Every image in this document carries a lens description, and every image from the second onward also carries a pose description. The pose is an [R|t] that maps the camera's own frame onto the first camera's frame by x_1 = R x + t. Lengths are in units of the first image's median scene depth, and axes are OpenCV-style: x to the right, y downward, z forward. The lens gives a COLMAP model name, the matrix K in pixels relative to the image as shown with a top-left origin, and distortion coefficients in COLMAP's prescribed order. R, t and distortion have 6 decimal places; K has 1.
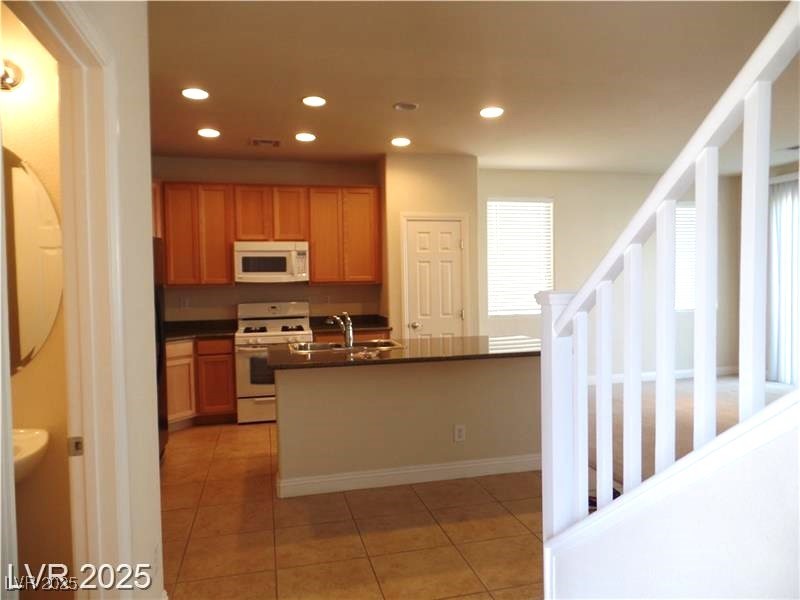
lens RADIAL K [[550.7, 0, 395.1], [0, 550.7, 302.0], [0, 0, 1]] dist [0.023251, -0.003773]
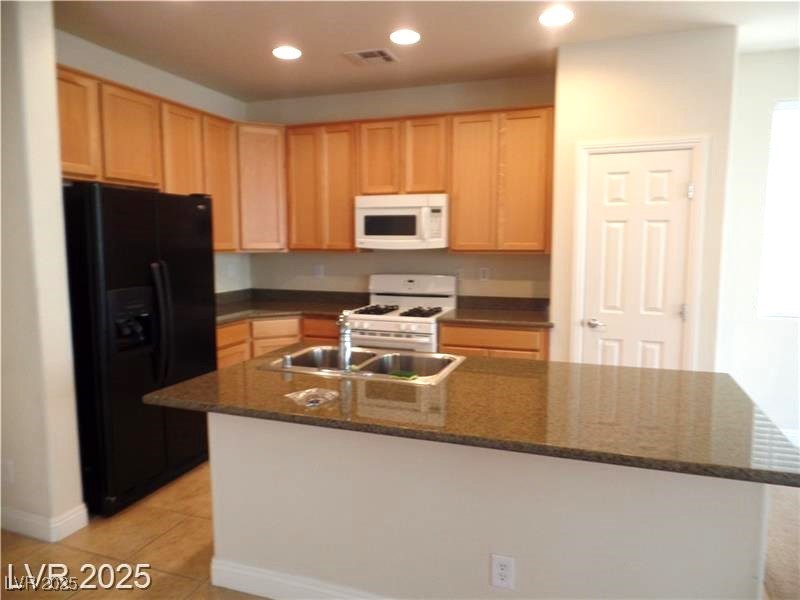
lens RADIAL K [[550.7, 0, 405.1], [0, 550.7, 298.5], [0, 0, 1]] dist [0.023251, -0.003773]
pose [[0.837825, 0.076418, -0.540564, 0.197323], [-0.033626, 0.995498, 0.088614, -0.034944], [0.544902, -0.056066, 0.836623, 0.359256]]
